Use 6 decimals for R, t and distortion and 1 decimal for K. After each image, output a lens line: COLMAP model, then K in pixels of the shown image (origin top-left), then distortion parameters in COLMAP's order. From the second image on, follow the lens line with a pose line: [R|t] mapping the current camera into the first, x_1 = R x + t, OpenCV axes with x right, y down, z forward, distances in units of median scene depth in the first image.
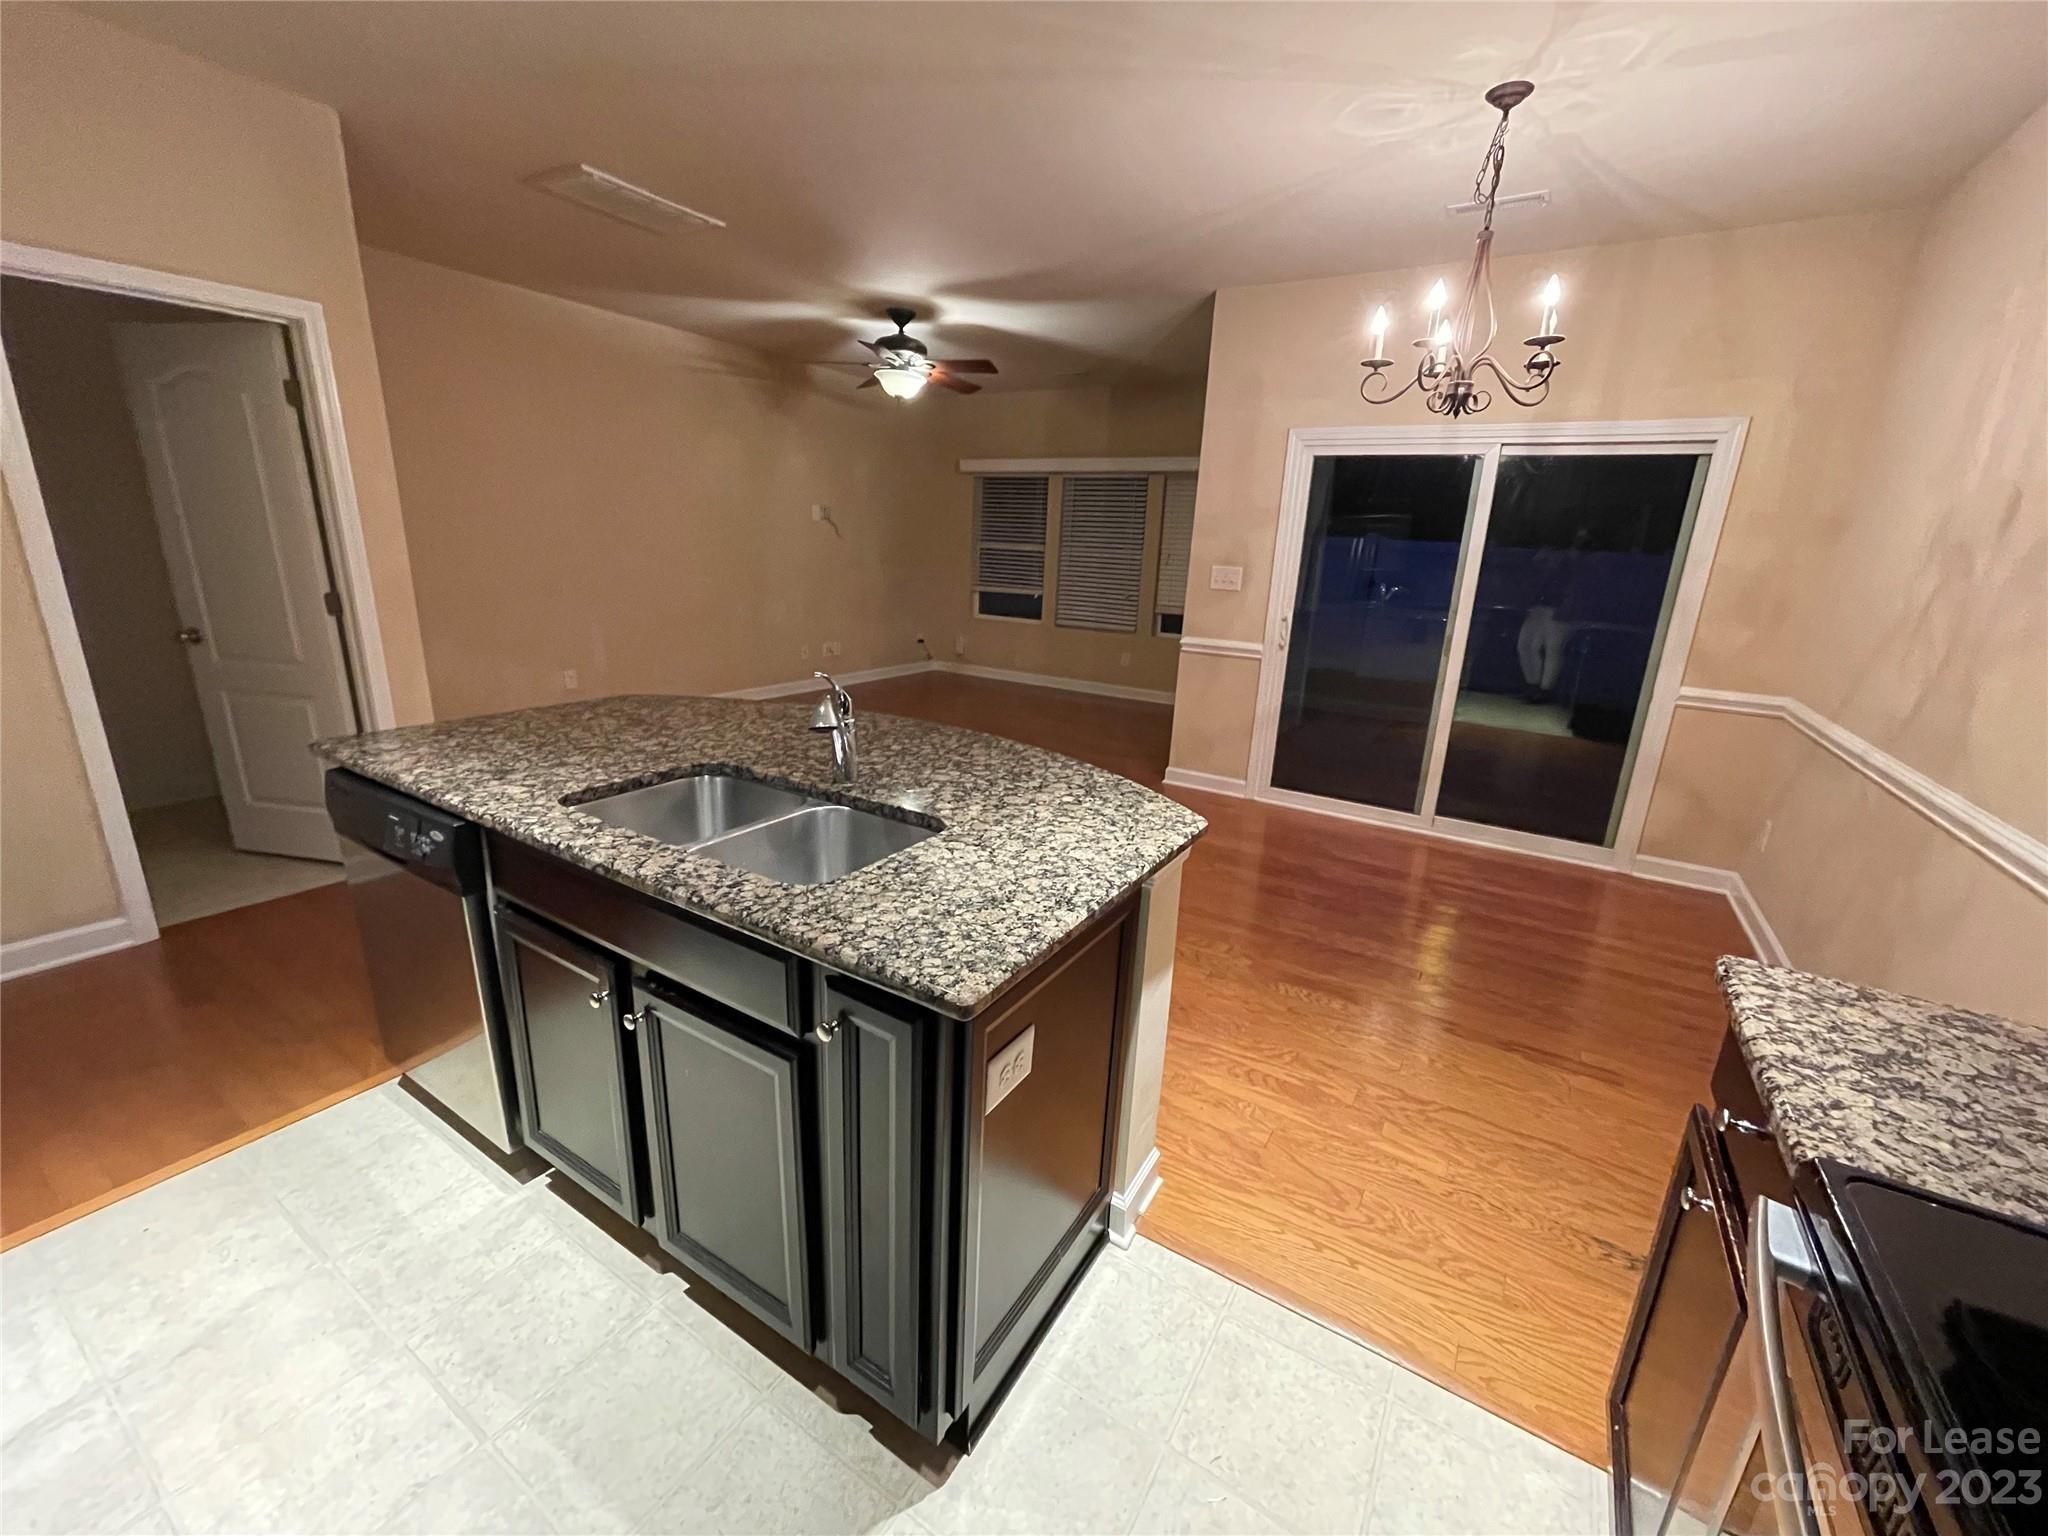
lens RADIAL K [[824.4, 0, 1031.5], [0, 824.4, 768.3], [0, 0, 1]] dist [-0.003971, 0.000208]
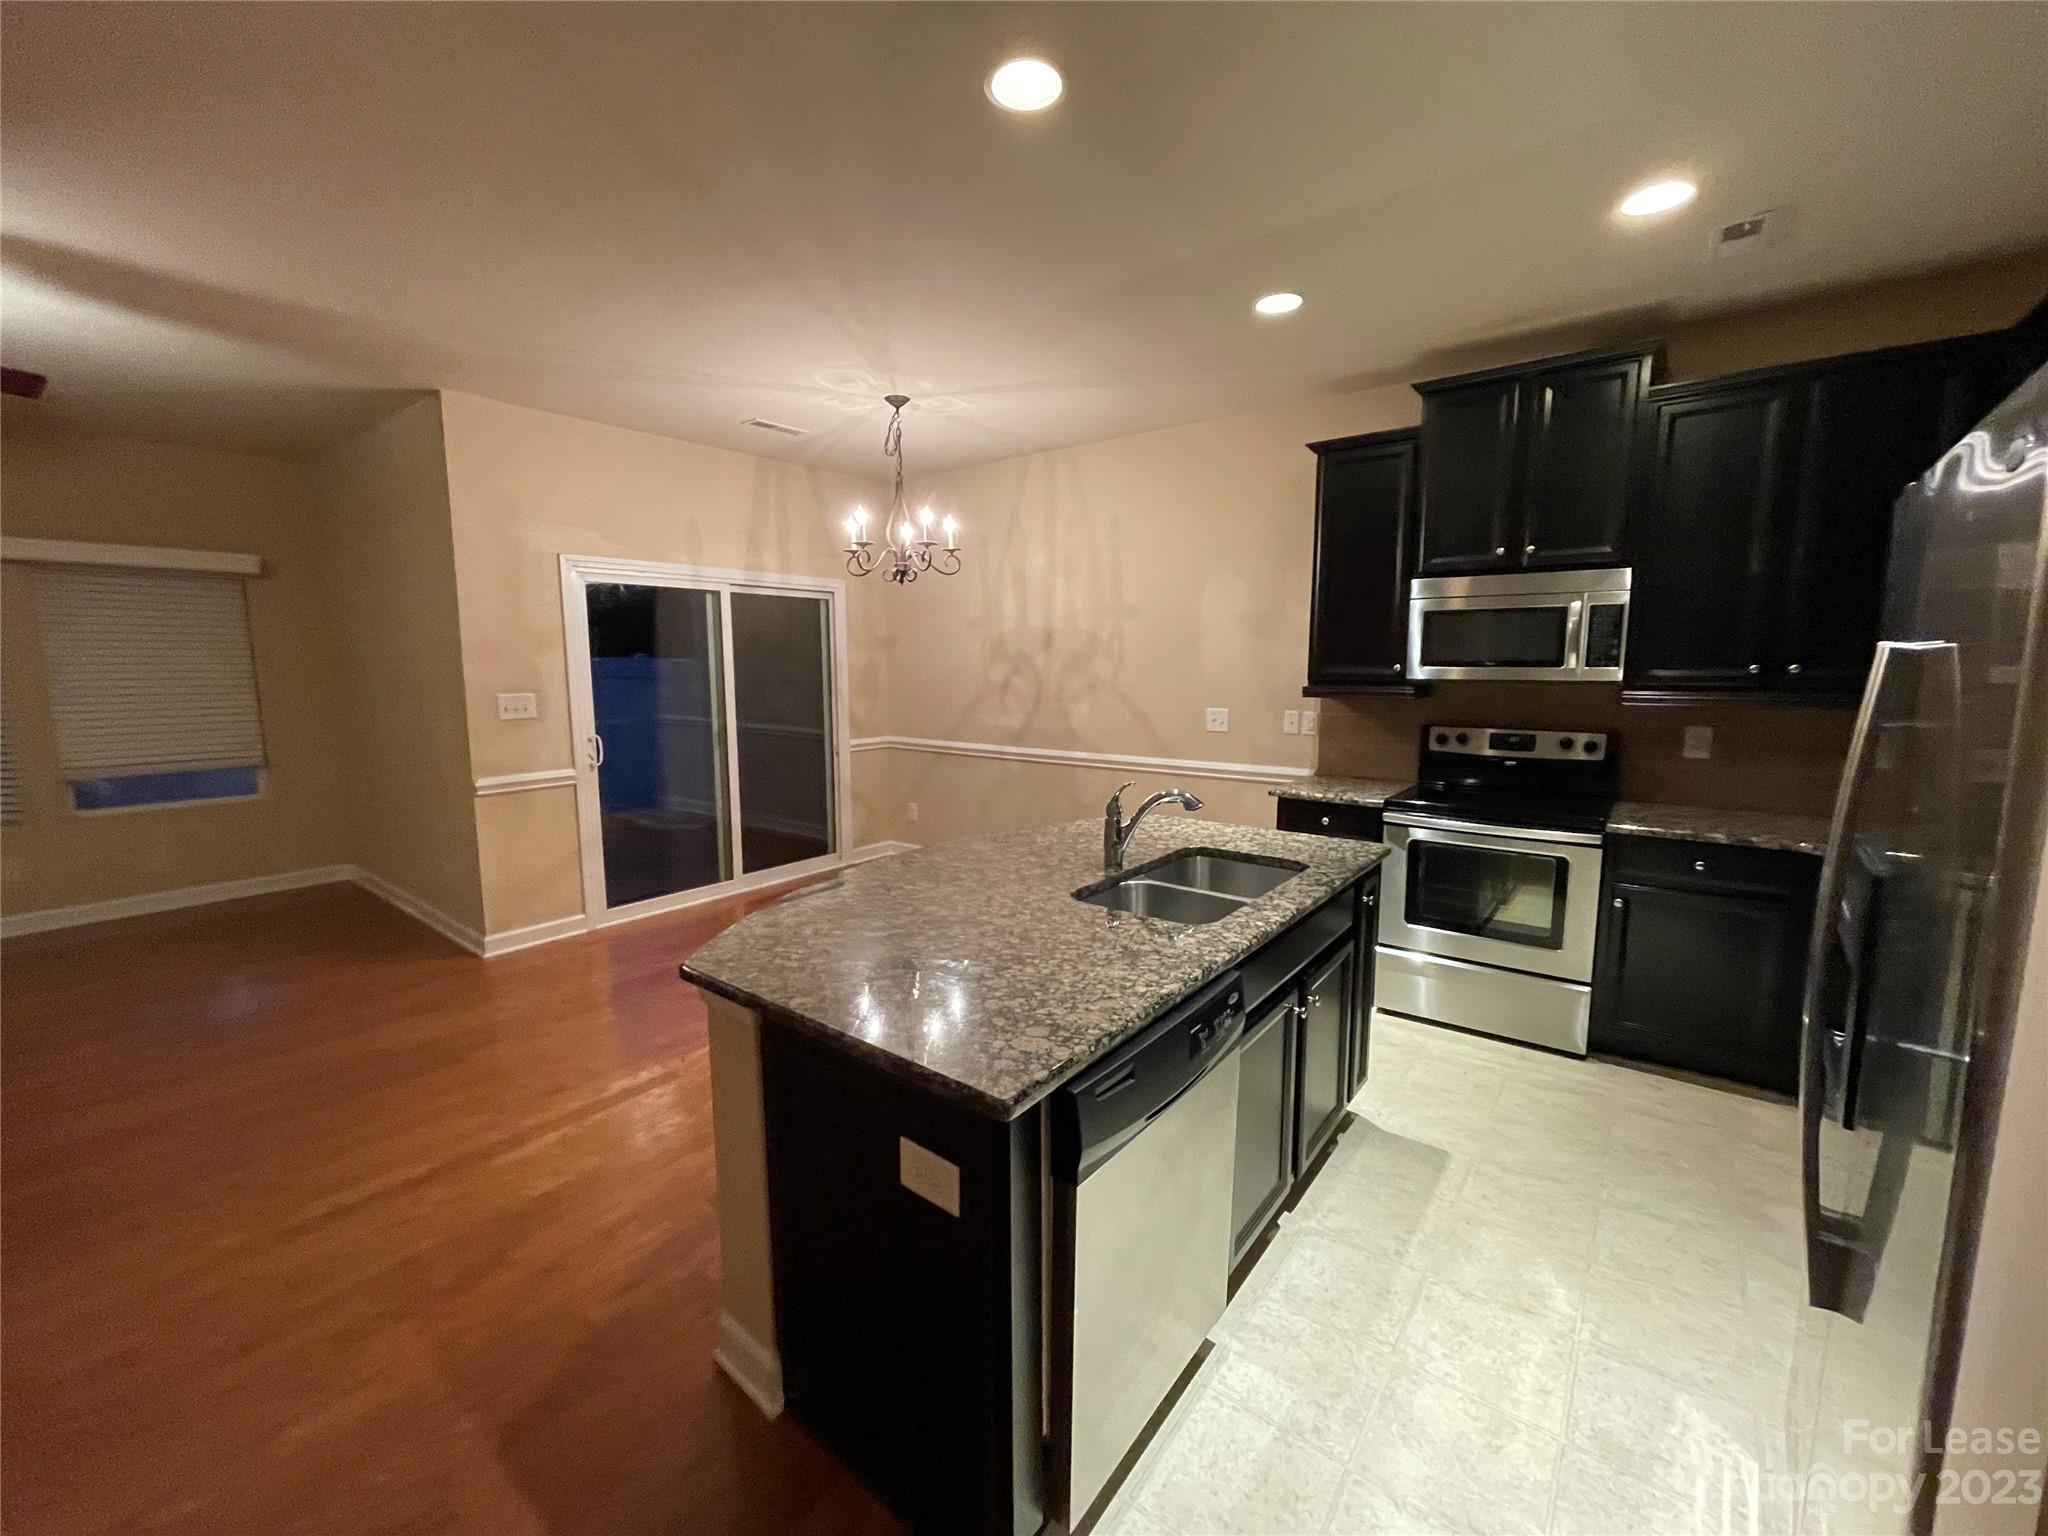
lens RADIAL K [[824.4, 0, 1022.9], [0, 824.4, 767.3], [0, 0, 1]] dist [-0.003971, 0.000208]
pose [[0.111810, -0.174964, 0.978206, -0.541989], [0.277008, 0.950847, 0.138409, -0.127883], [-0.954340, 0.255495, 0.154780, 0.324781]]
